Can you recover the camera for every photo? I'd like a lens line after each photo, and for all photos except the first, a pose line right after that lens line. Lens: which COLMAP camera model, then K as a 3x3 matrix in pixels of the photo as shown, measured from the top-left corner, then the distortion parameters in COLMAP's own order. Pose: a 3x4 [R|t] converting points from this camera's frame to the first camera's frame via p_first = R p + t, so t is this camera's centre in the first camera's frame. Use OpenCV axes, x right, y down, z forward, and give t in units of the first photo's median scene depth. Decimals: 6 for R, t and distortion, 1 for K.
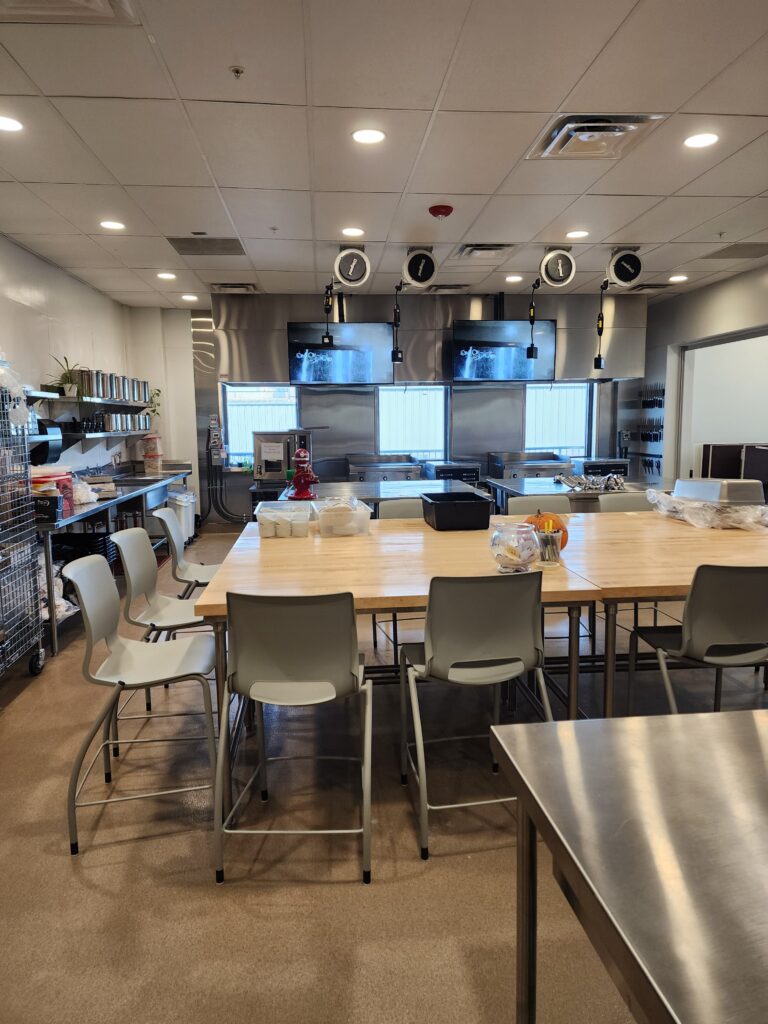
lens RADIAL K [[690.3, 0, 392.2], [0, 690.3, 506.9], [0, 0, 1]] dist [0.073270, -0.054432]
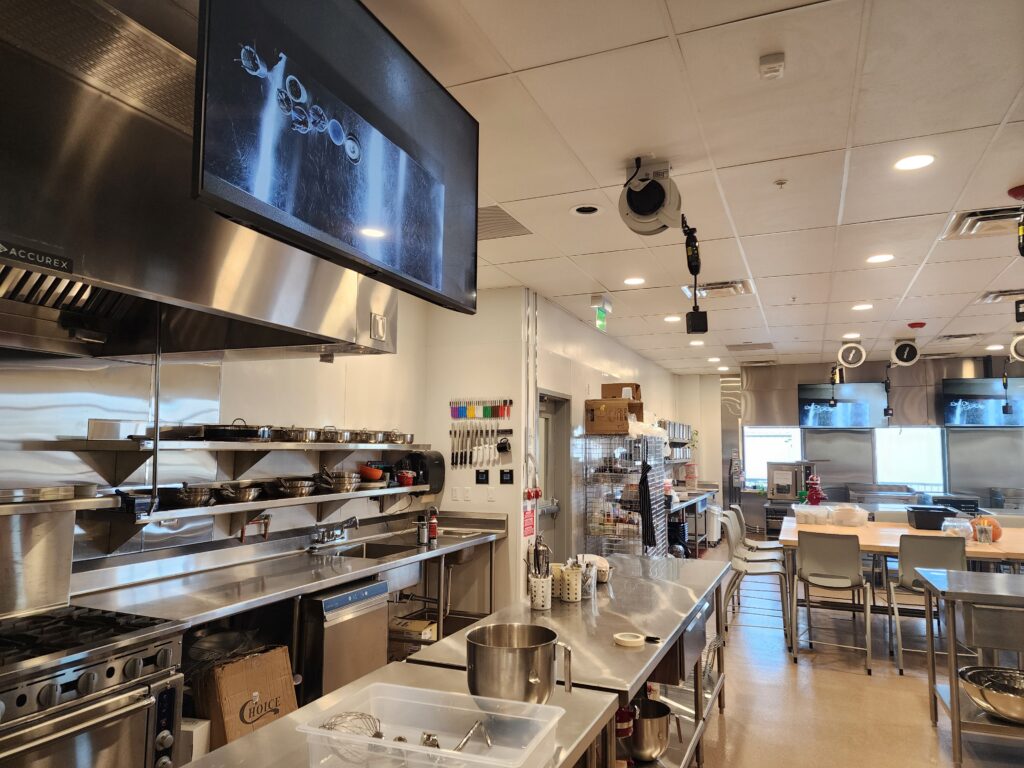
lens RADIAL K [[690.3, 0, 513.2], [0, 690.3, 389.4], [0, 0, 1]] dist [0.073270, -0.054432]
pose [[0.877147, -0.021781, -0.479727, 0.021645], [-0.078021, 0.979235, -0.187114, 0.056738], [0.473841, 0.201556, 0.857234, -0.535358]]
